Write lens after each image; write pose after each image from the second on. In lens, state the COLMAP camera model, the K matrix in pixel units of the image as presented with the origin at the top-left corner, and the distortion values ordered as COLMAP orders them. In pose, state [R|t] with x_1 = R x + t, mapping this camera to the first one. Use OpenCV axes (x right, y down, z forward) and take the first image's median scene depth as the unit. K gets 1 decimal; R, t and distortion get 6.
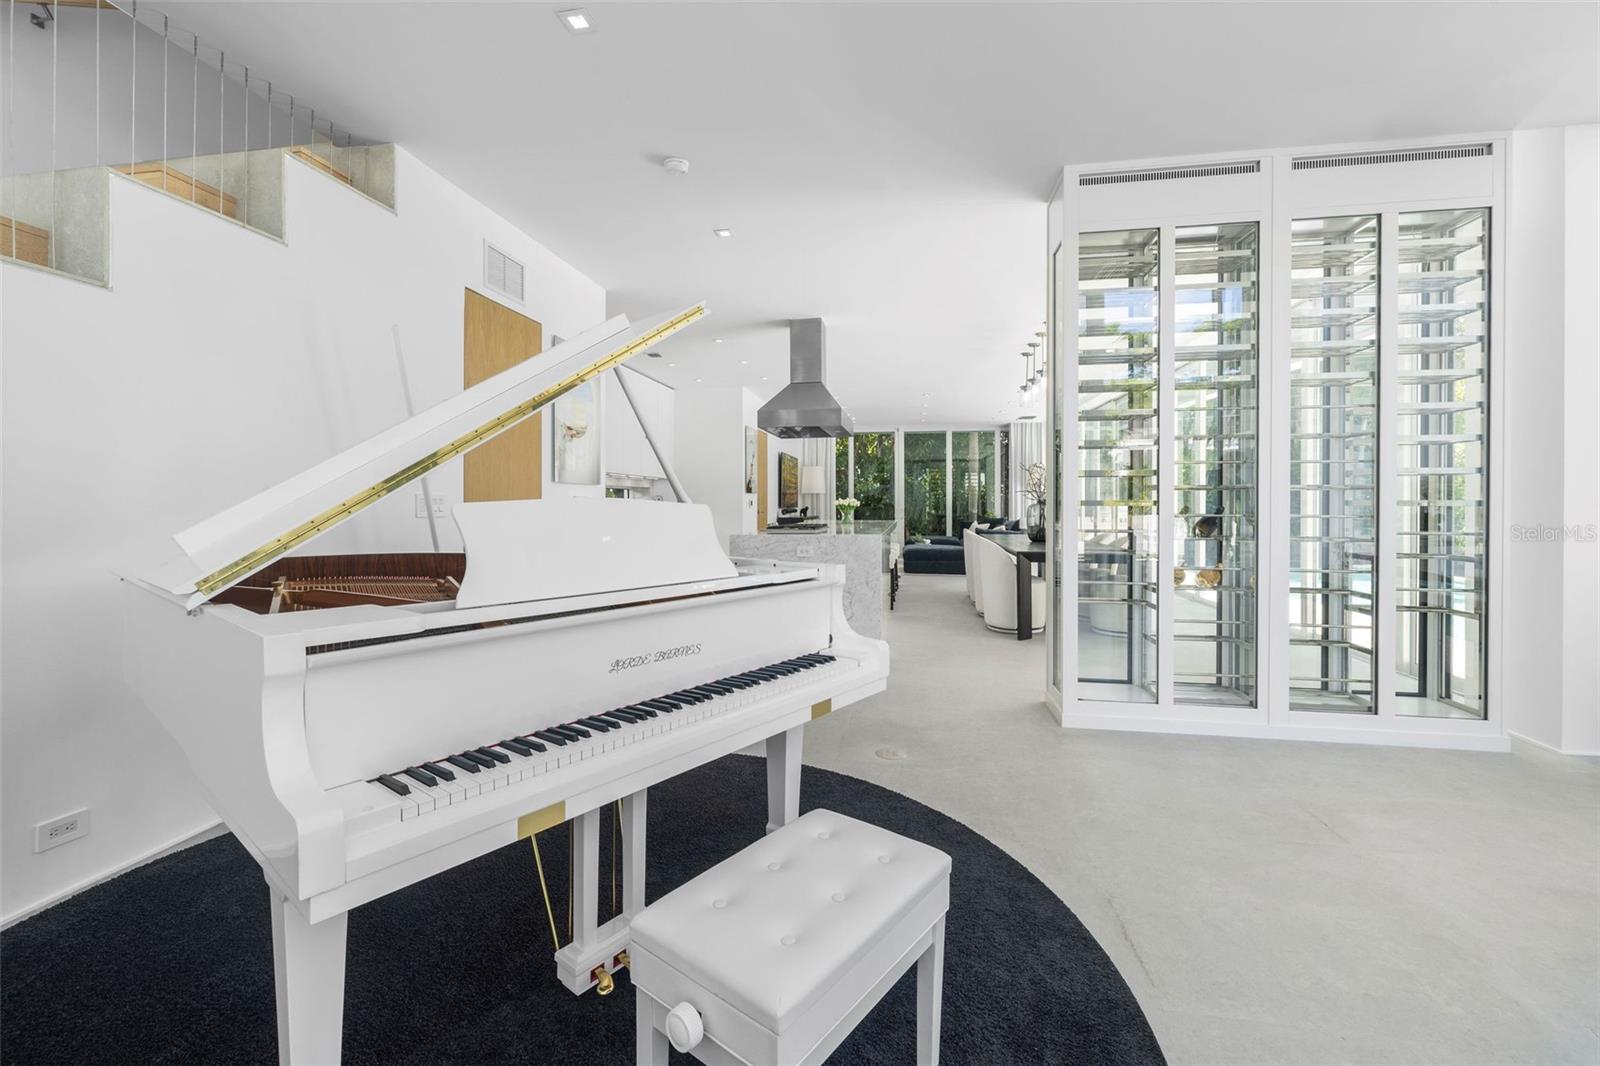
lens RADIAL K [[682.3, 0, 796.3], [0, 682.3, 492.4], [0, 0, 1]] dist [-0.000897, -0.000127]
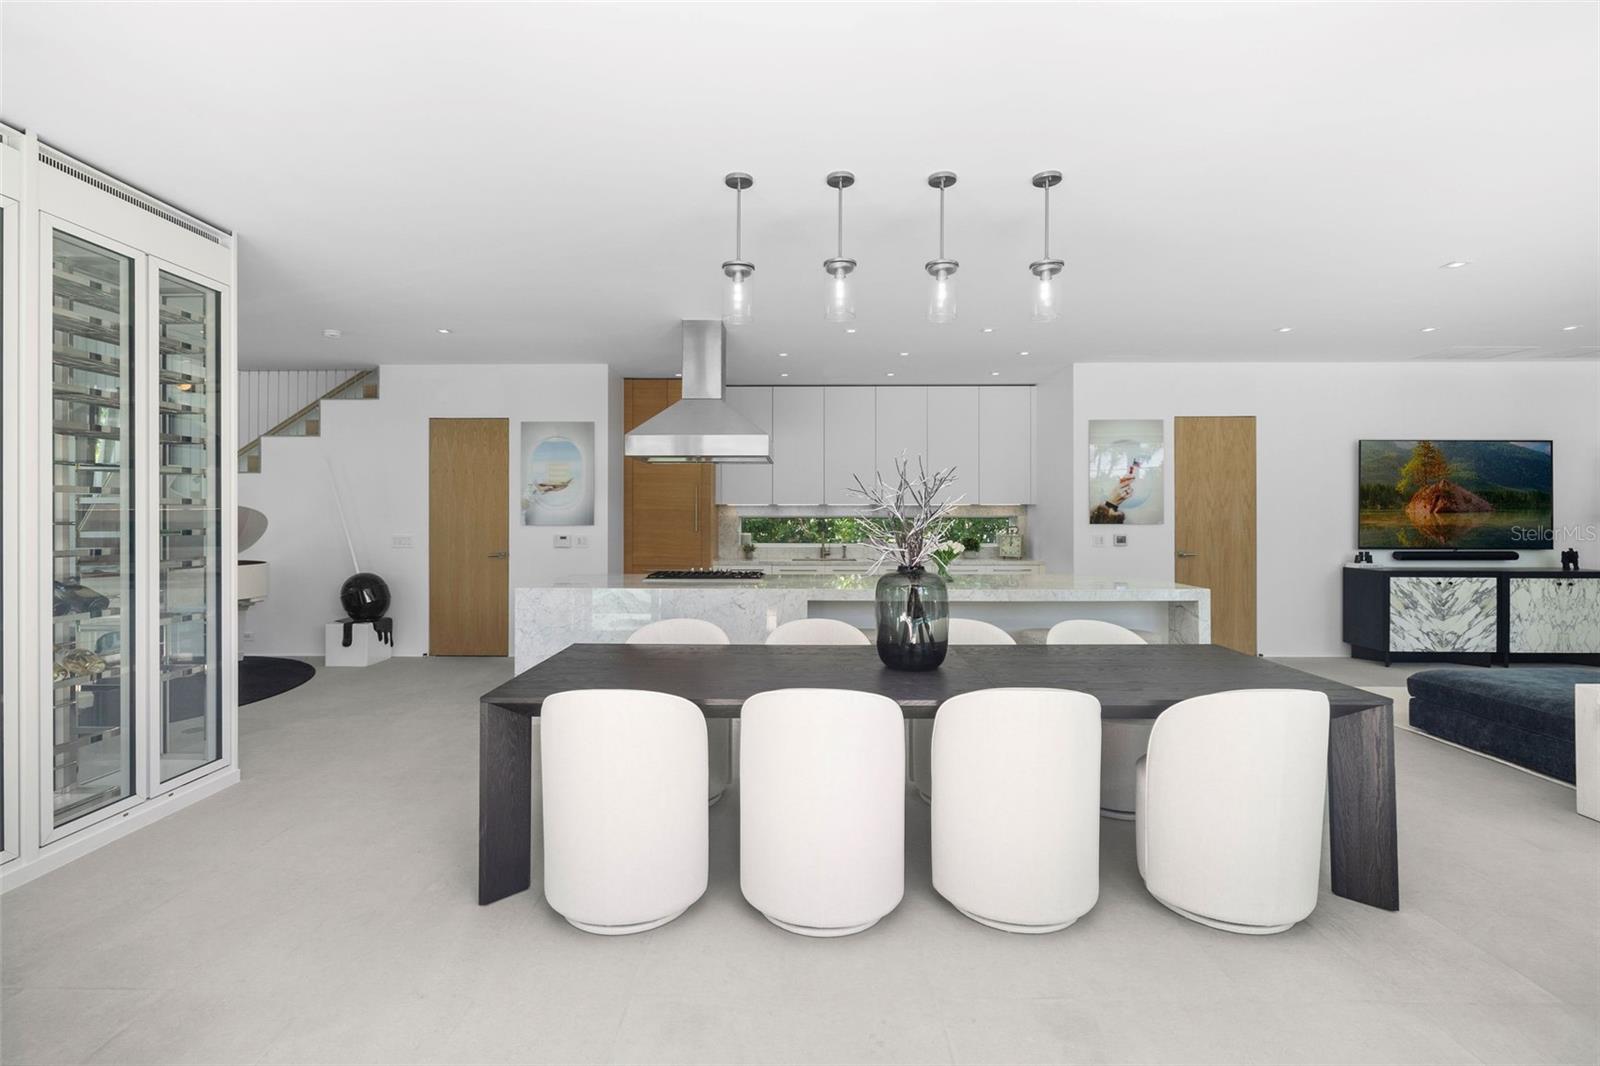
lens RADIAL K [[682.2, 0, 799.1], [0, 682.2, 514.3], [0, 0, 1]] dist [-0.000882, 0.000073]
pose [[0.158589, -0.002833, -0.987341, 0.511226], [0.016680, 0.999861, -0.000190, -0.013180], [0.987204, -0.016438, 0.158614, 0.599520]]
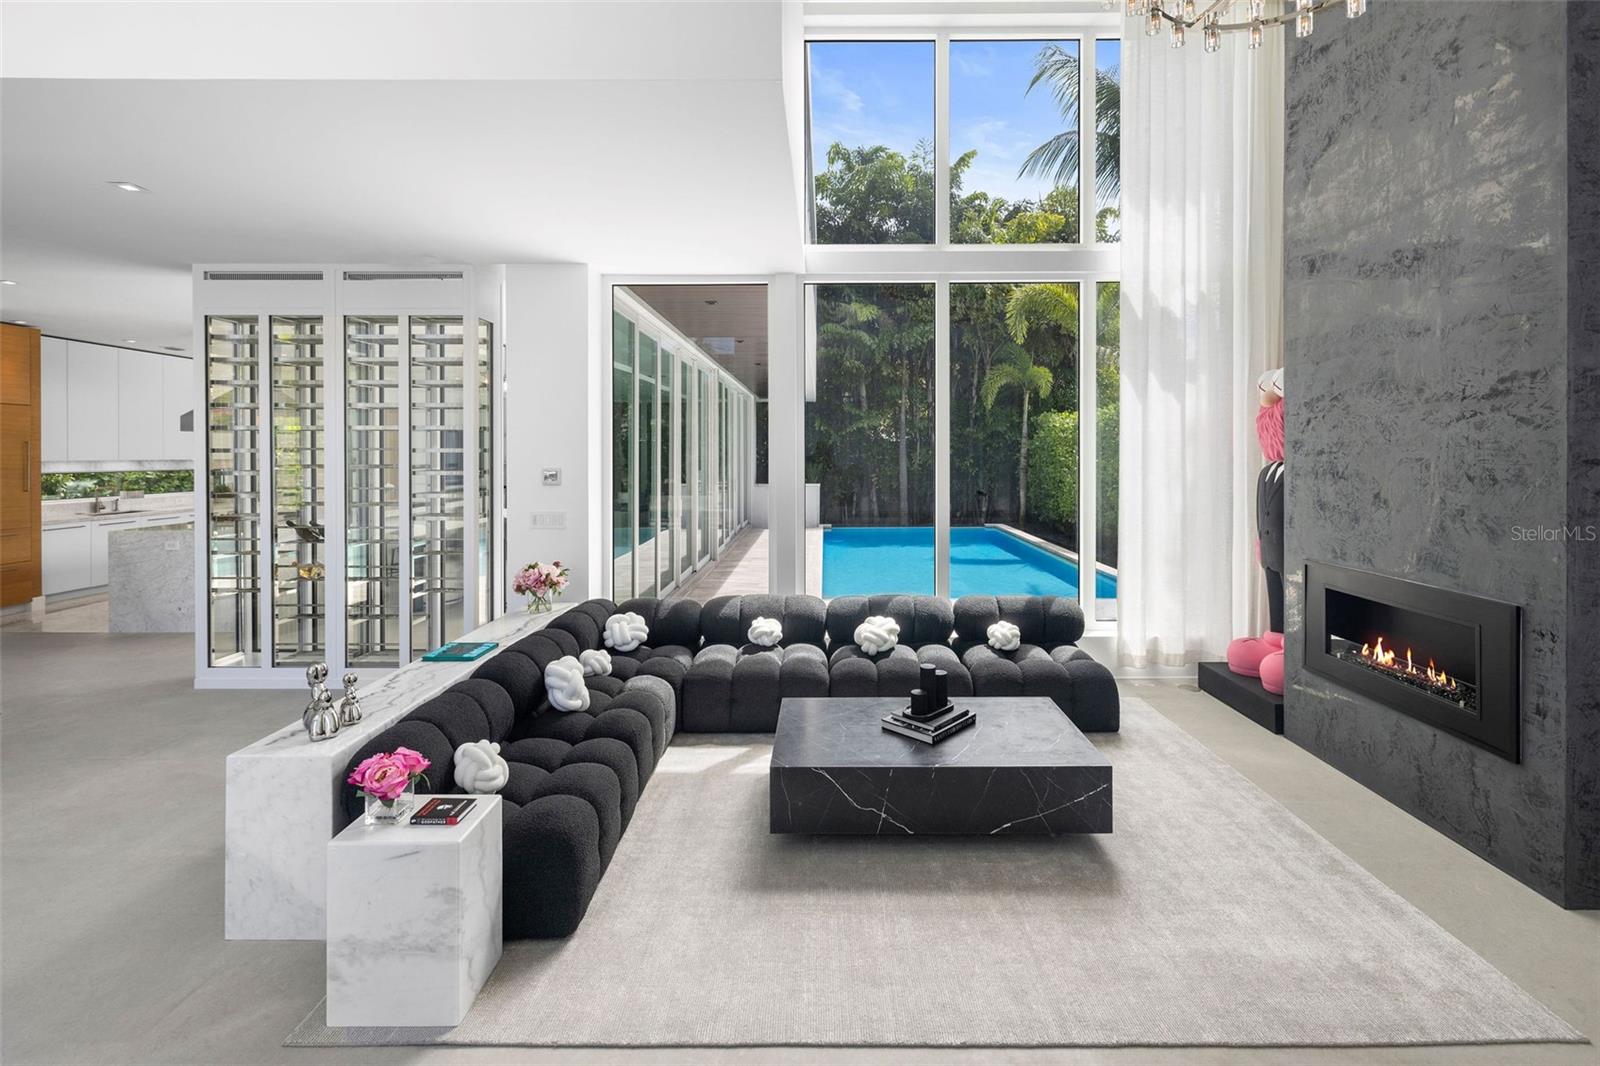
lens RADIAL K [[712.8, 0, 818.2], [0, 712.8, 454.0], [0, 0, 1]] dist [-0.002084, -0.000244]
pose [[0.986828, -0.003401, 0.161735, 0.443548], [0.000521, 0.999841, 0.017847, -0.044438], [-0.161770, -0.017527, 0.986673, -0.181822]]
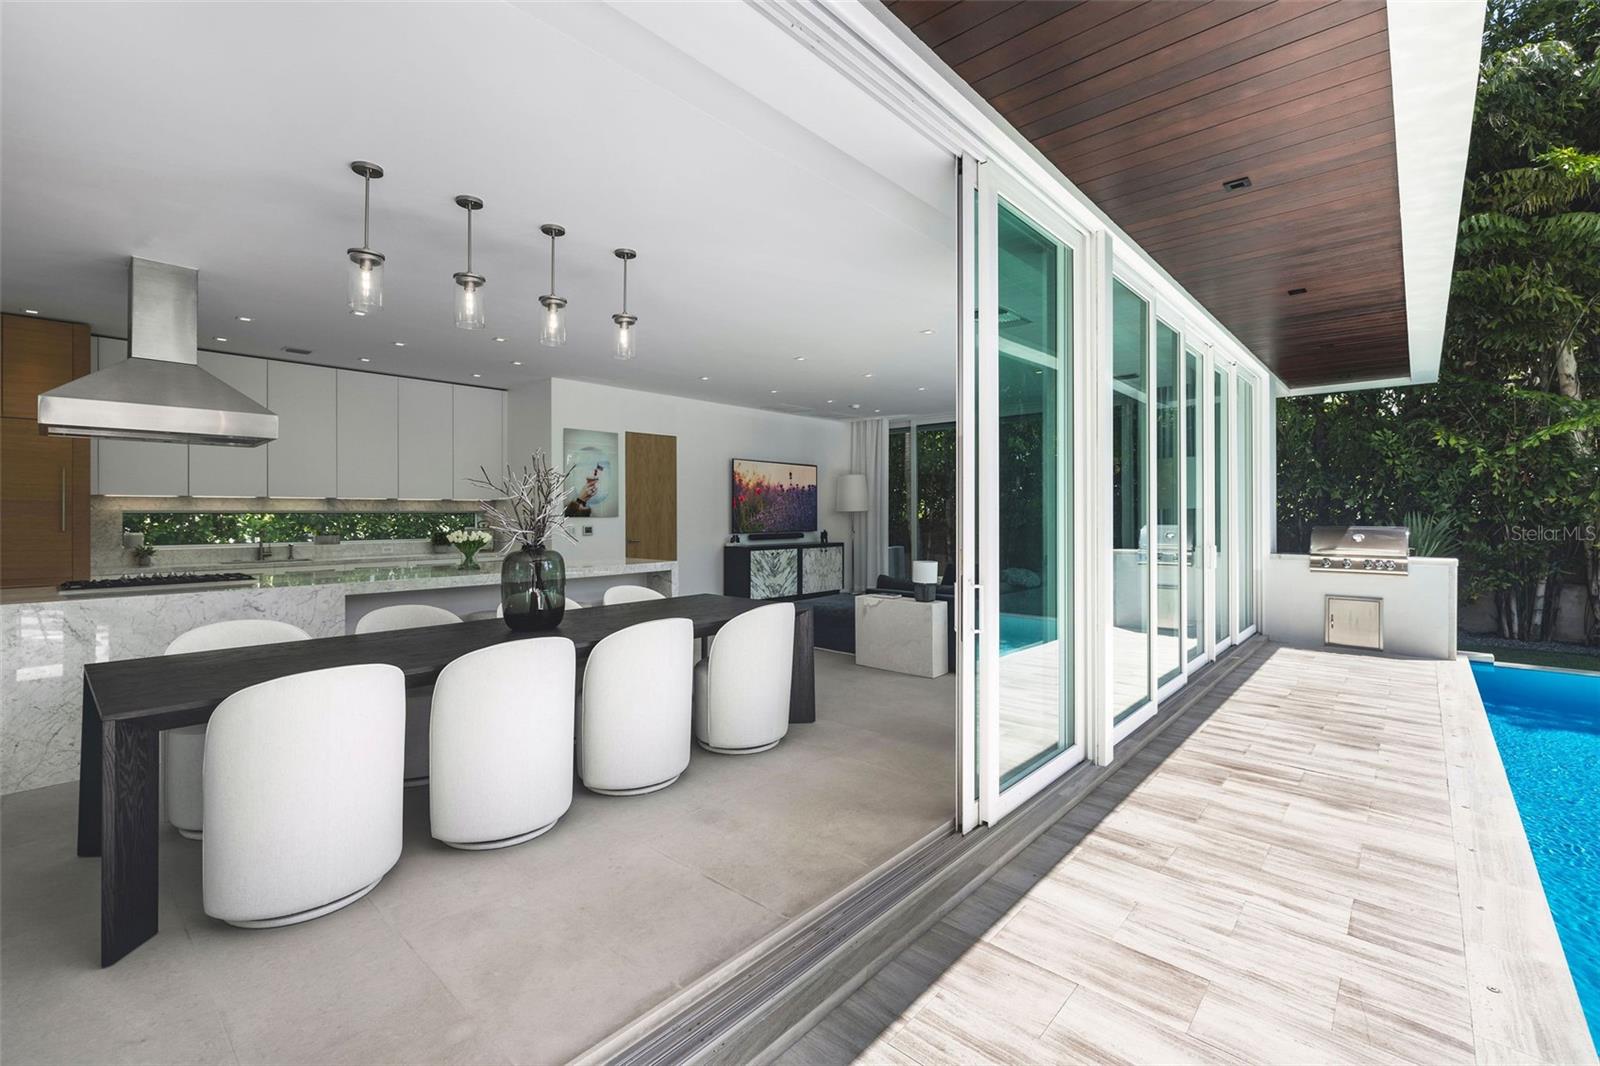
lens RADIAL K [[684.9, 0, 773.3], [0, 684.9, 512.9], [0, 0, 1]] dist [0.003955, -0.000724]
pose [[0.832038, -0.005123, -0.554695, 0.528058], [0.013322, 0.999853, 0.010750, -0.009163], [0.554559, -0.016334, 0.831984, 0.474780]]
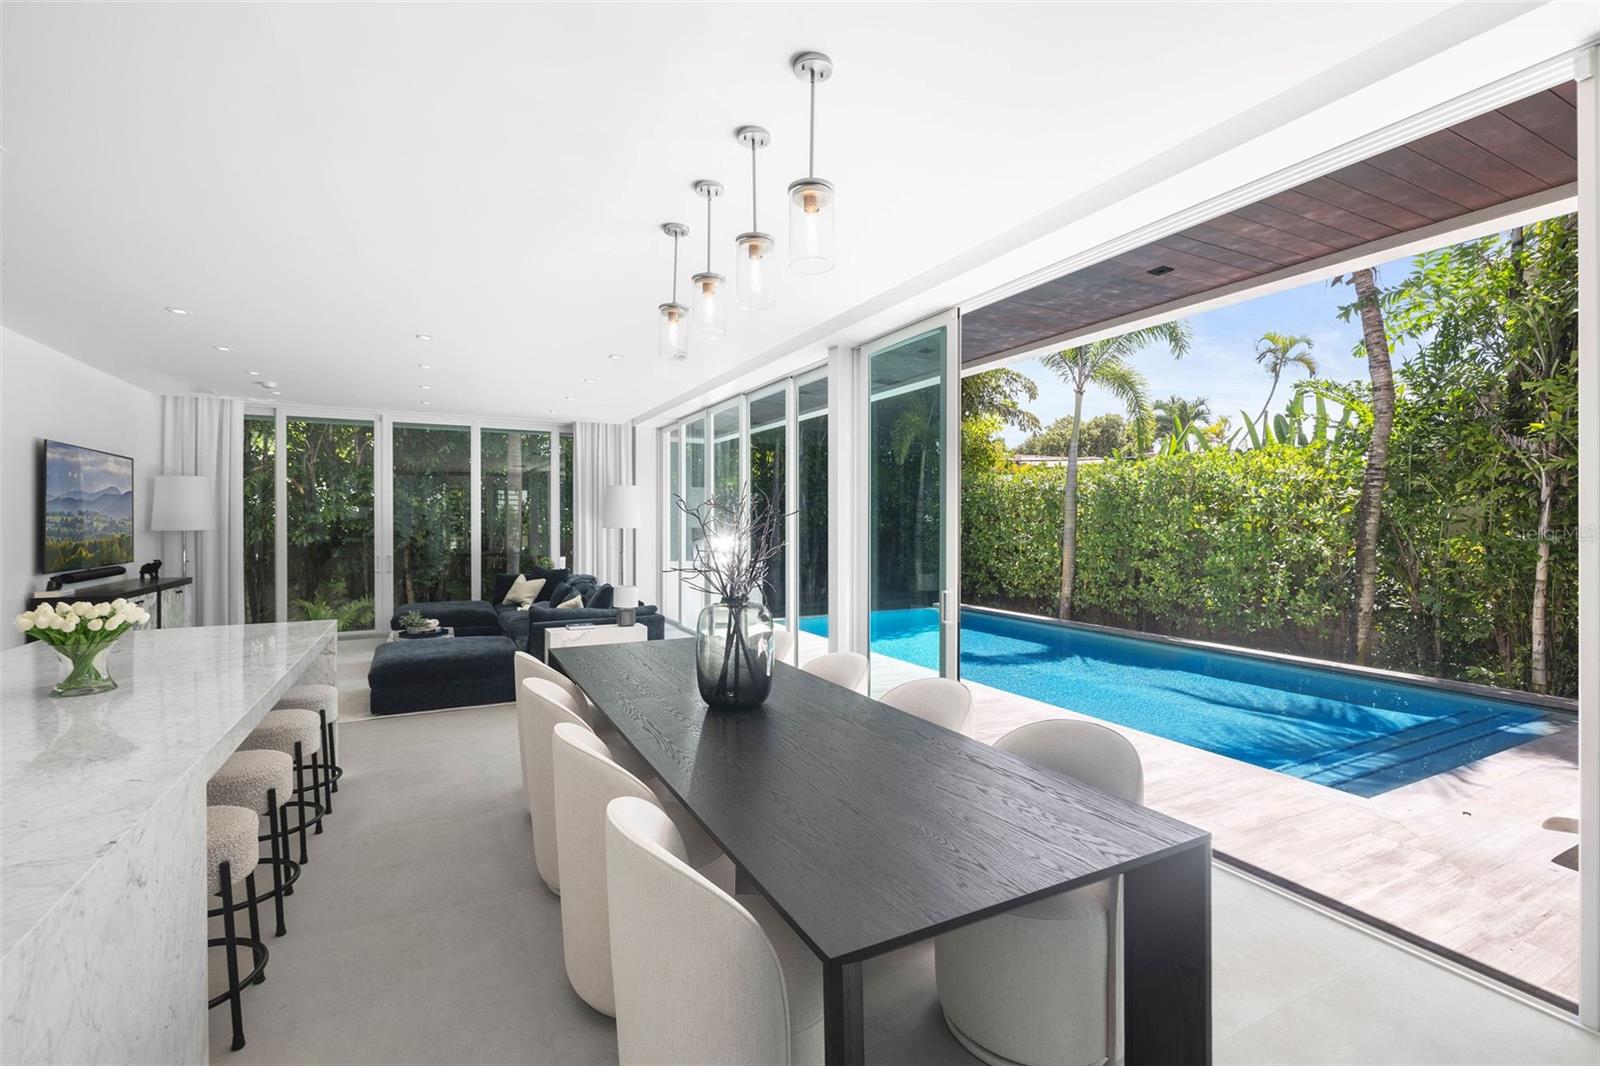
lens RADIAL K [[708.9, 0, 795.8], [0, 708.9, 525.5], [0, 0, 1]] dist [-0.002122, -0.000473]
pose [[0.800211, -0.004138, 0.599704, 0.104557], [-0.009253, 0.999772, 0.019245, -0.023883], [-0.599647, -0.020949, 0.799990, 0.459760]]
